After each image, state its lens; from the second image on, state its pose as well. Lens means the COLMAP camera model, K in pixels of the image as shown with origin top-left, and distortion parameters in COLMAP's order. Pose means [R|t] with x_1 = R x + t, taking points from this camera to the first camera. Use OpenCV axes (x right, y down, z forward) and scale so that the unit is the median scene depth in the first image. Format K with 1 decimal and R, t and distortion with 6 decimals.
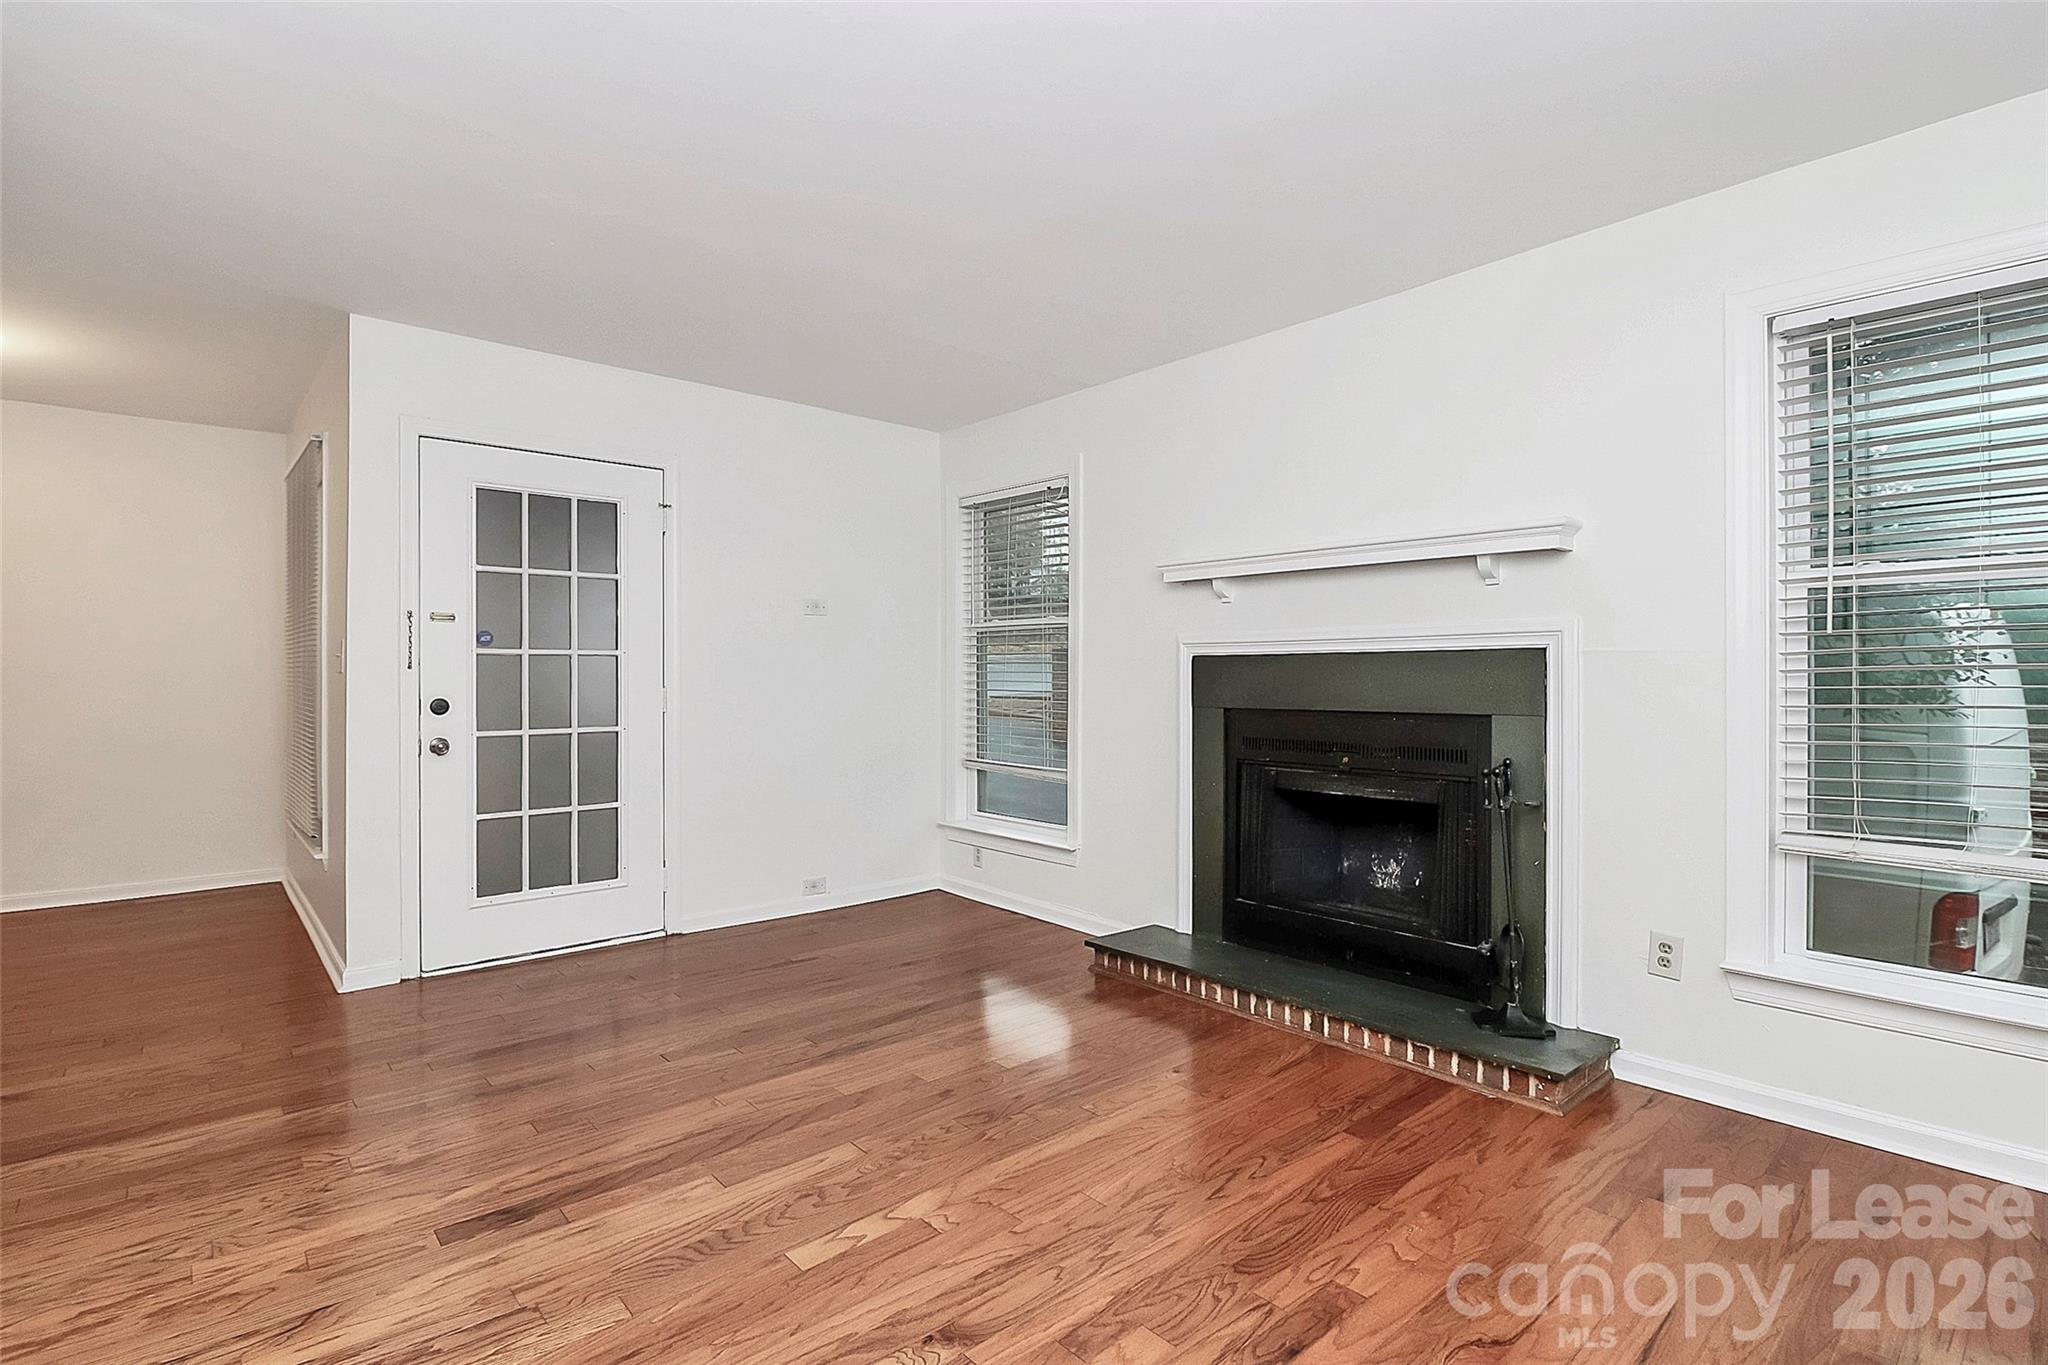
lens RADIAL K [[990.4, 0, 1028.8], [0, 990.4, 674.0], [0, 0, 1]] dist [0.001887, -0.017903]
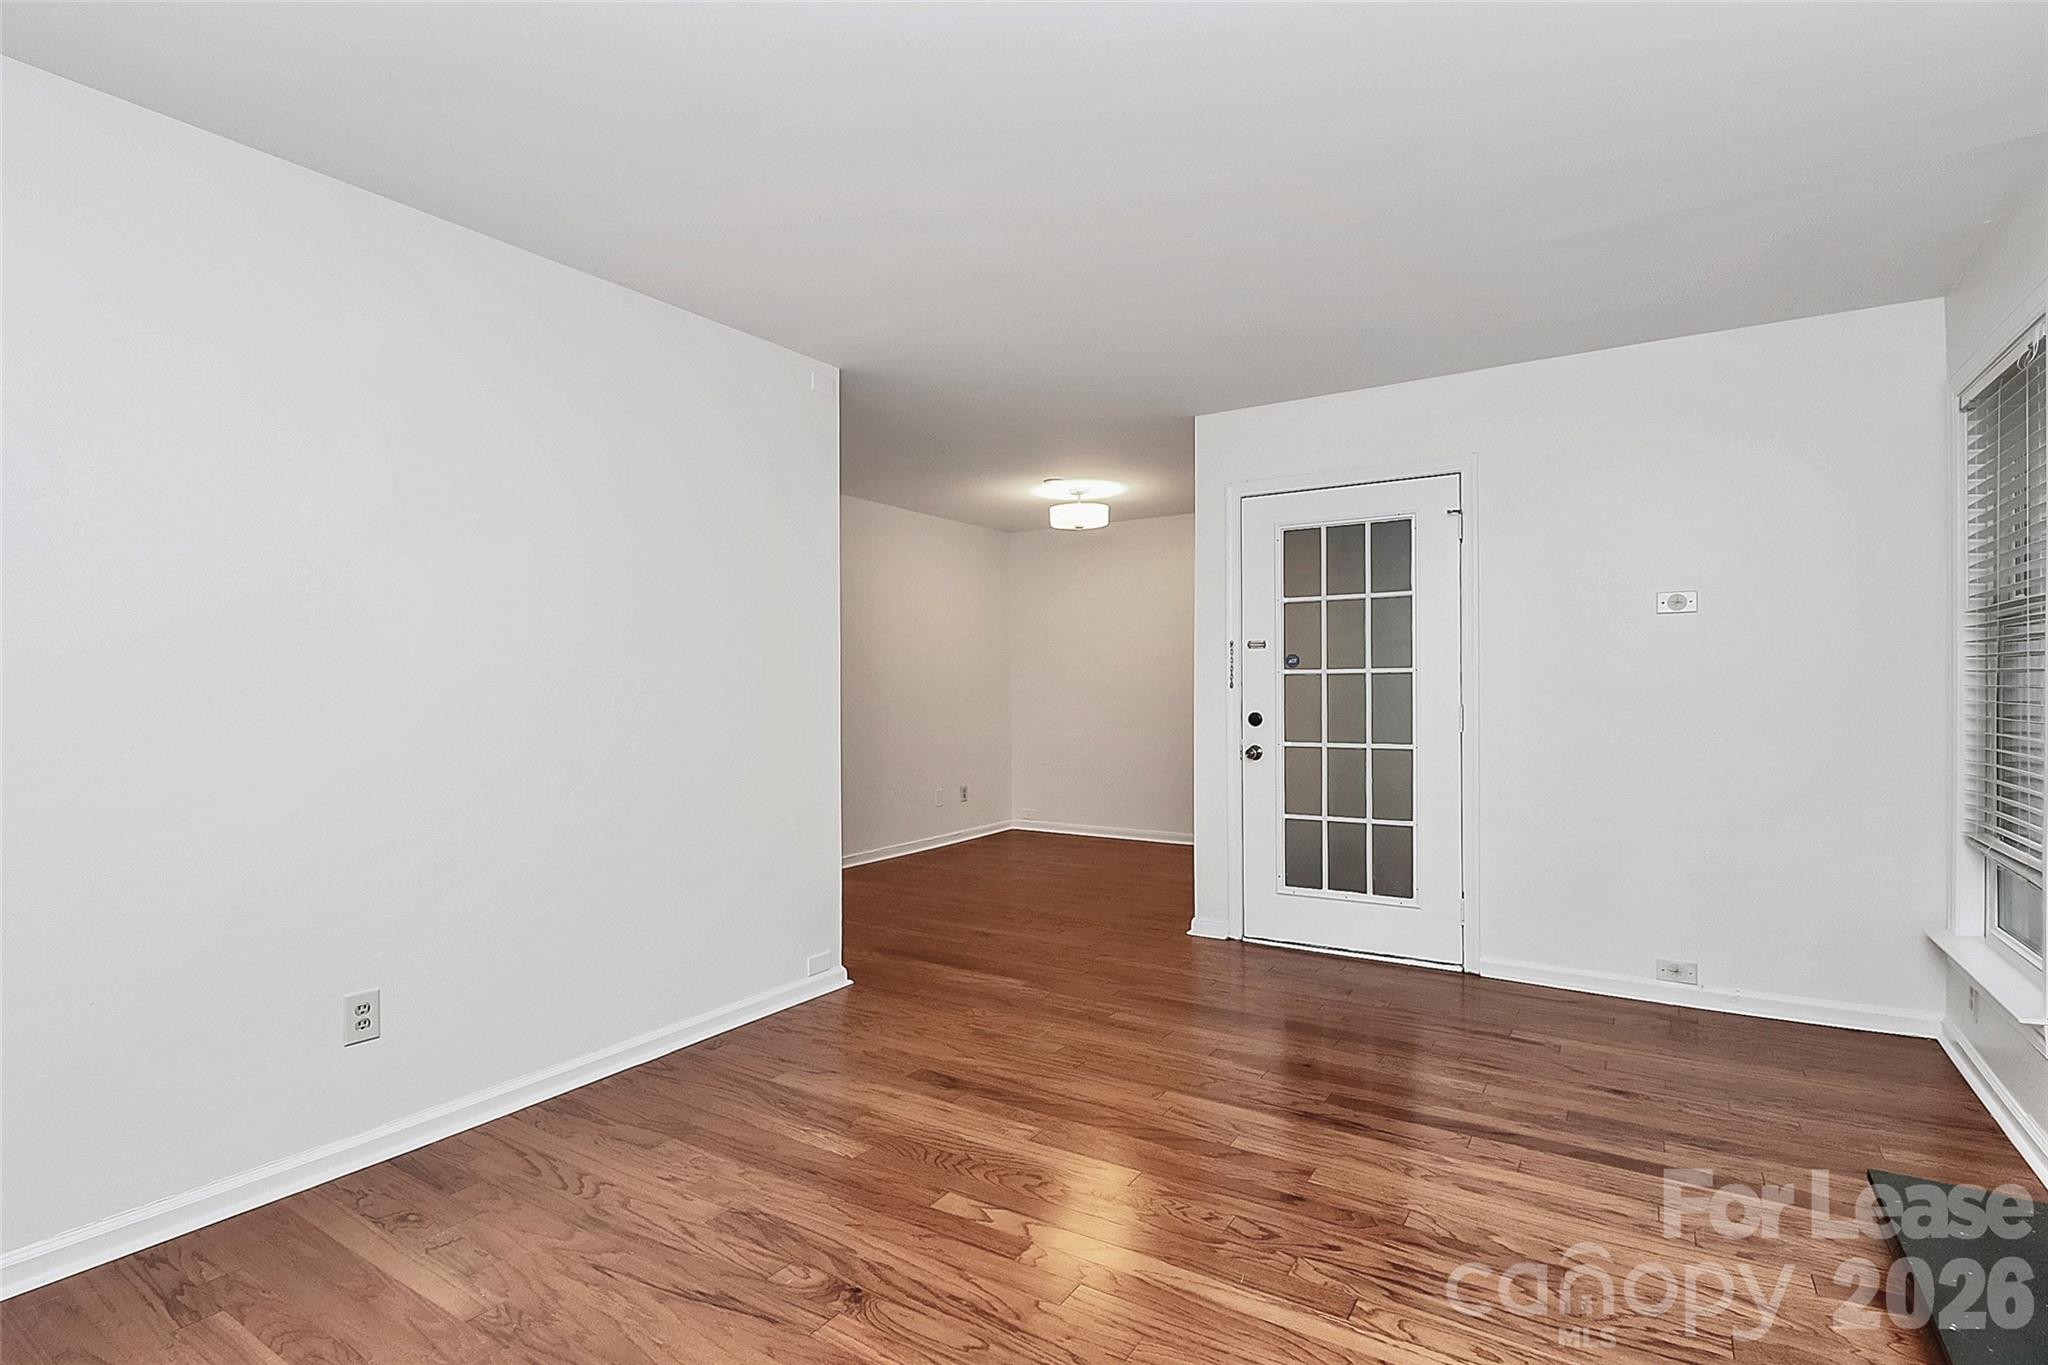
lens RADIAL K [[977.9, 0, 1024.0], [0, 977.9, 682.5], [0, 0, 1]] dist [0.002318, -0.016365]
pose [[0.274436, -0.008349, -0.961569, 0.470465], [0.002621, 0.999965, -0.007934, -0.002774], [0.961602, -0.000342, 0.274448, 0.405704]]
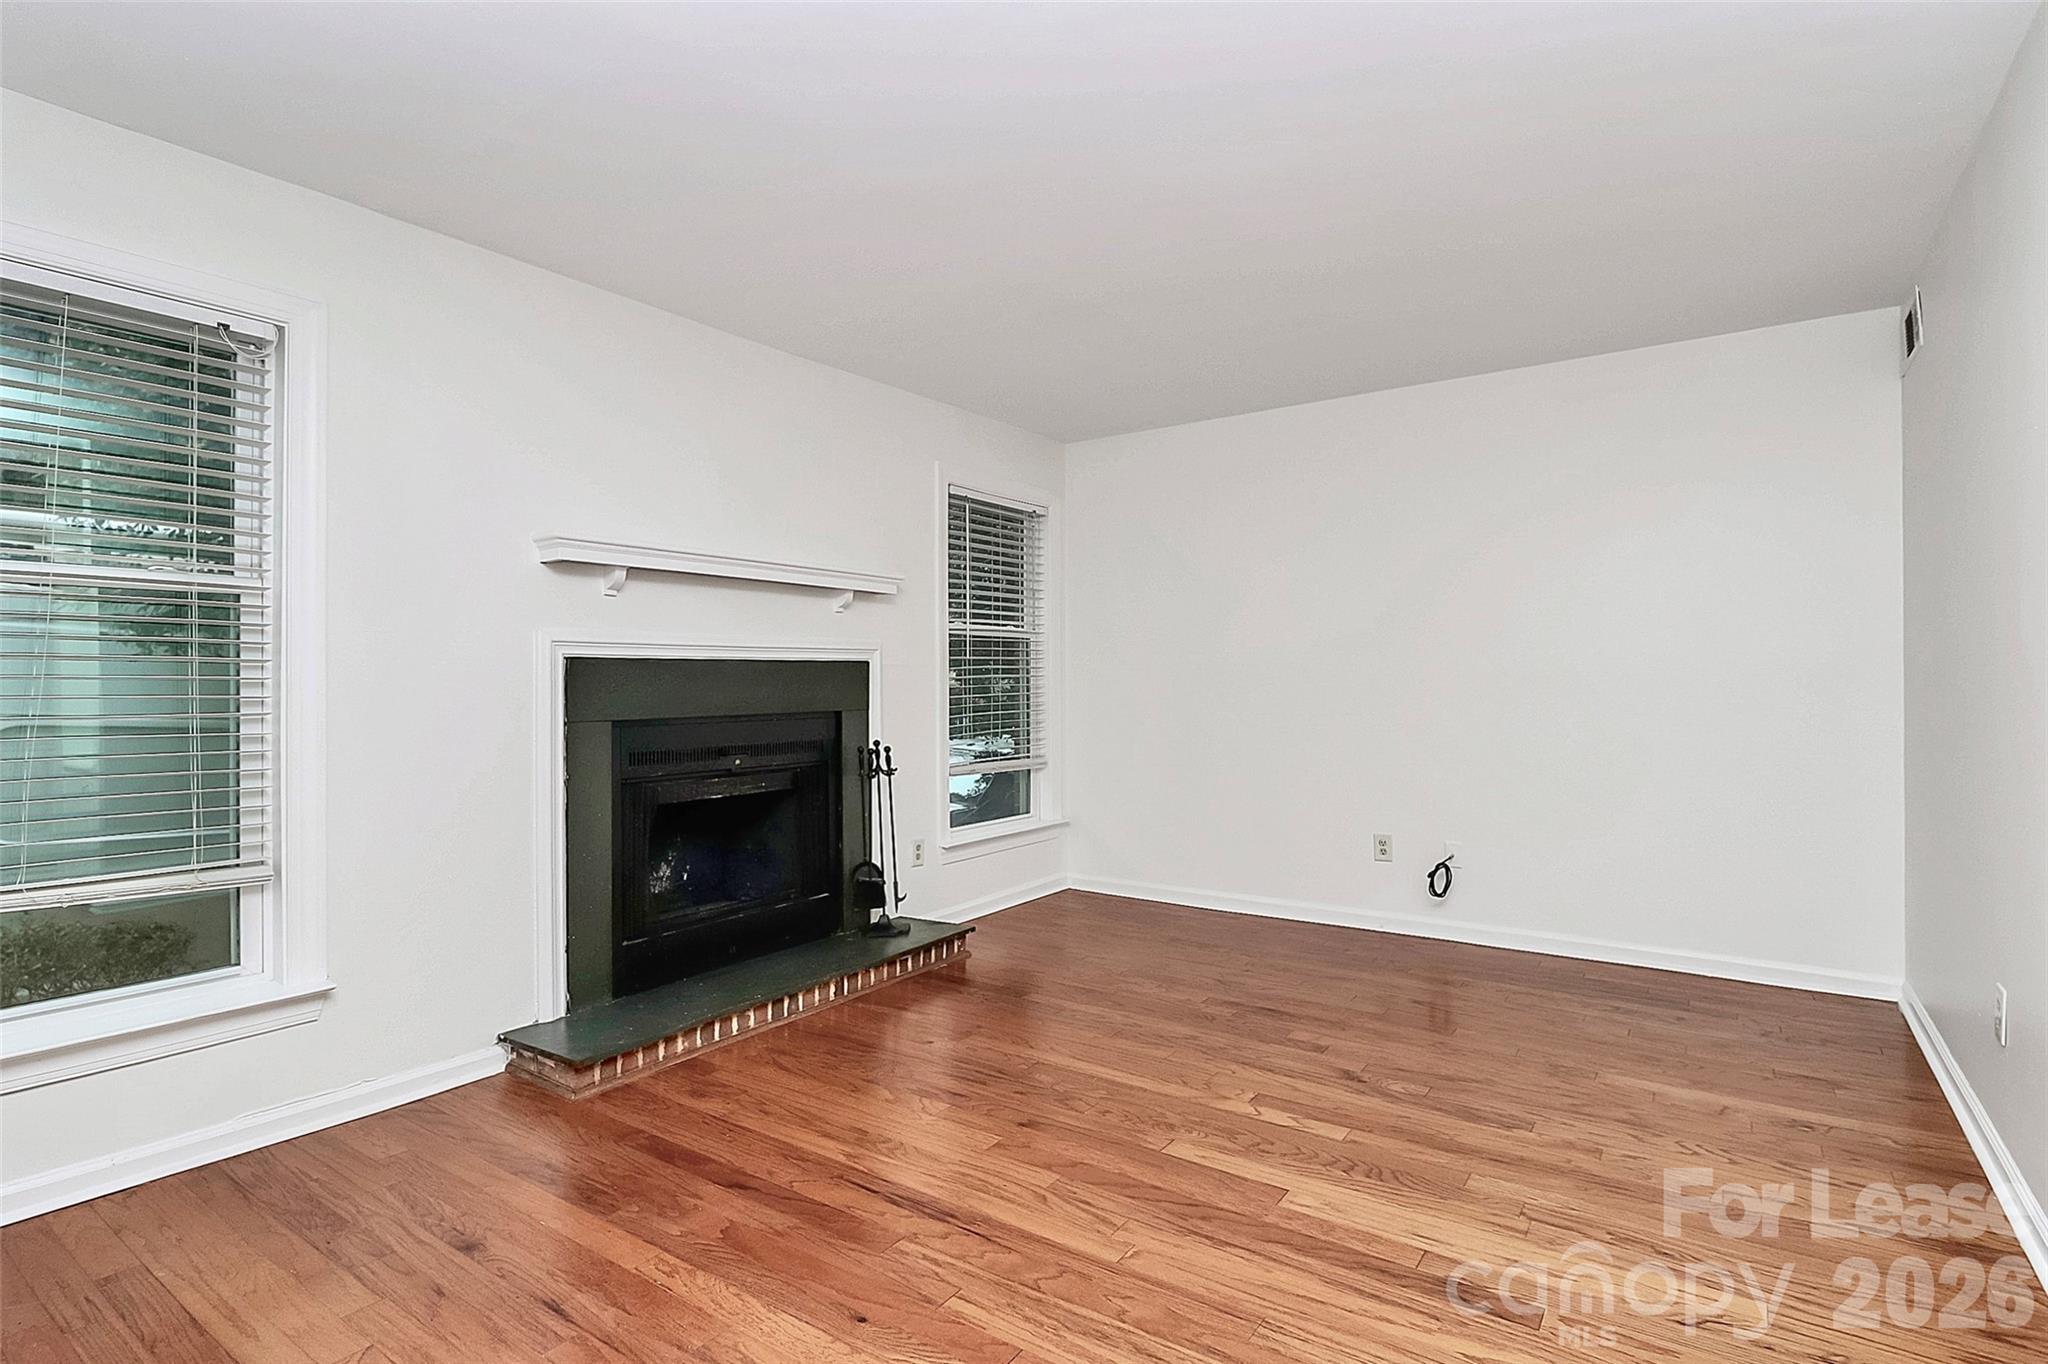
lens RADIAL K [[990.4, 0, 1028.8], [0, 990.4, 673.5], [0, 0, 1]] dist [0.001887, -0.017903]
pose [[-0.235615, 0.009908, 0.971796, -0.723513], [0.006716, 0.999941, -0.008567, 0.003664], [-0.971823, 0.004508, -0.235668, 0.883847]]
